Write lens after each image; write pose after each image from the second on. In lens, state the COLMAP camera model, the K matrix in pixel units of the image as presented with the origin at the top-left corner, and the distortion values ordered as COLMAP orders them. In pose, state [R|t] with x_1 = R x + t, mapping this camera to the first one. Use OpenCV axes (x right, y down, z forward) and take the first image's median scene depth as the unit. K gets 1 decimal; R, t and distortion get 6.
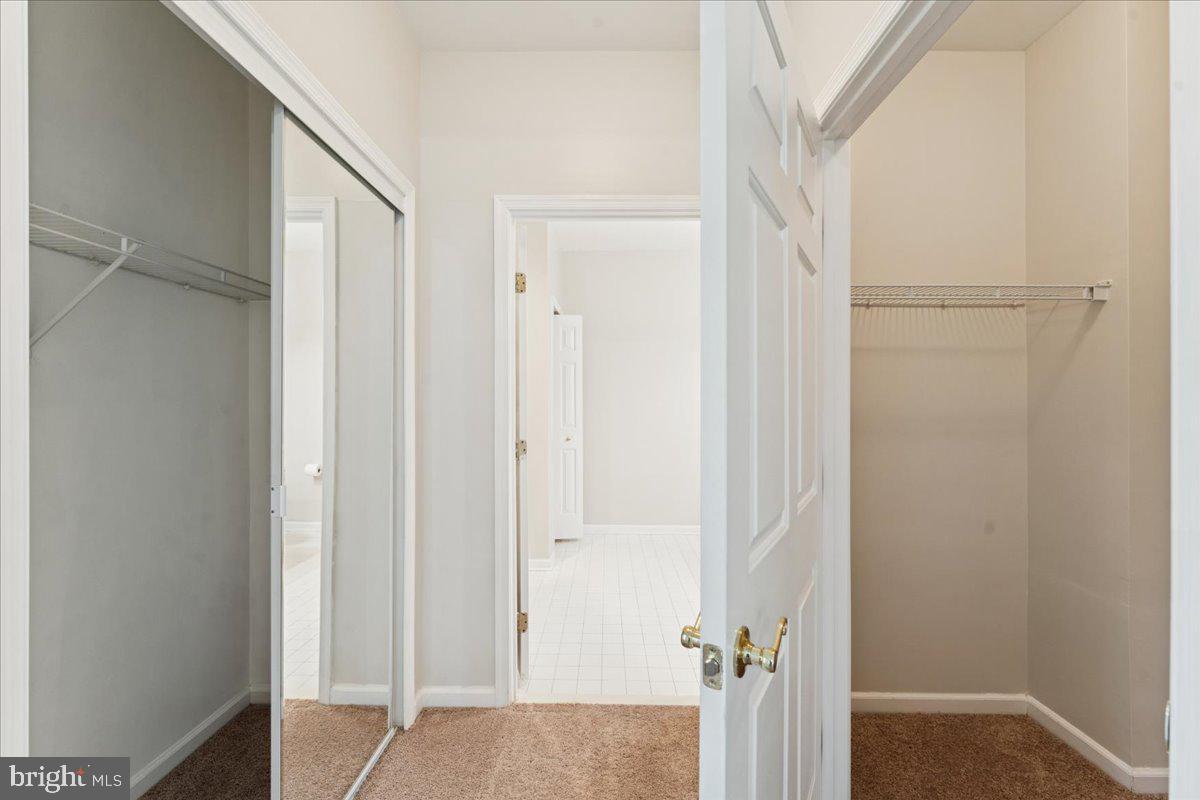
lens RADIAL K [[489.2, 0, 599.1], [0, 489.2, 403.7], [0, 0, 1]] dist [0.017427, -0.001075]
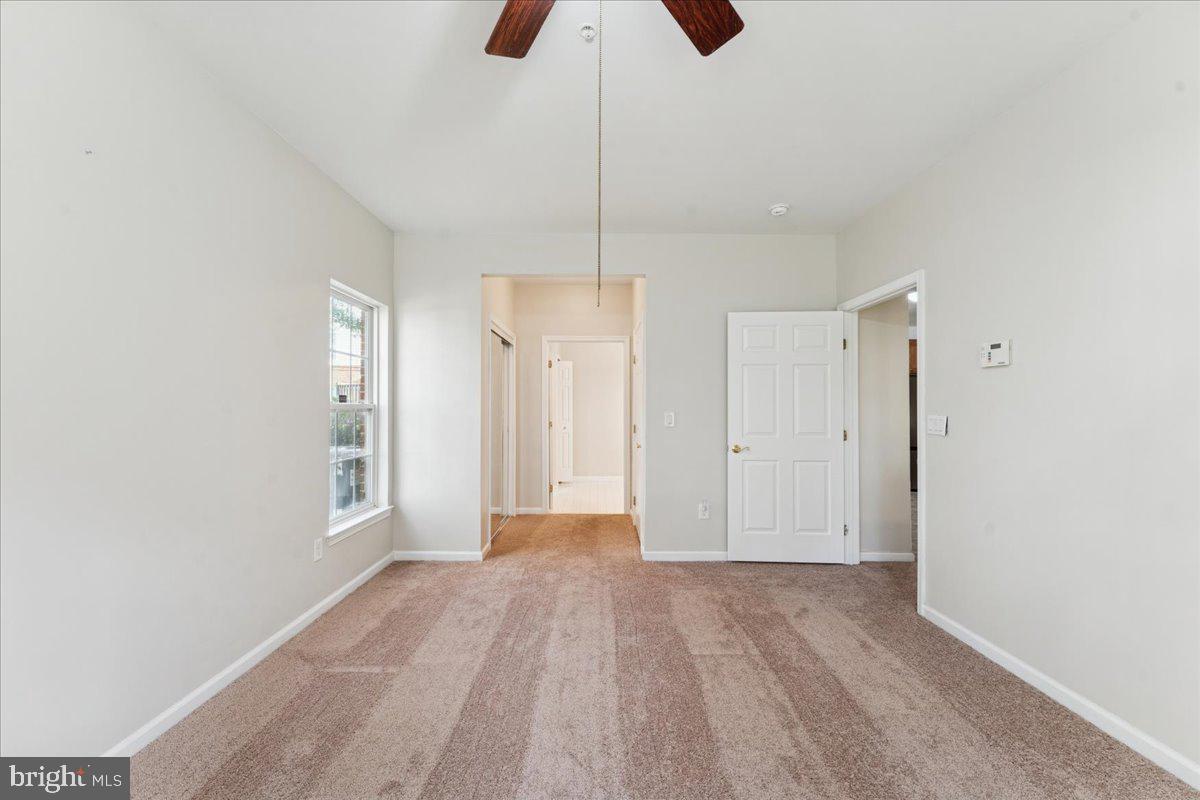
lens RADIAL K [[489.2, 0, 598.5], [0, 489.2, 405.0], [0, 0, 1]] dist [0.017427, -0.001075]
pose [[0.999754, -0.001885, 0.022122, 0.049132], [0.001920, 0.999997, -0.001590, -0.014059], [-0.022119, 0.001632, 0.999754, -1.739840]]
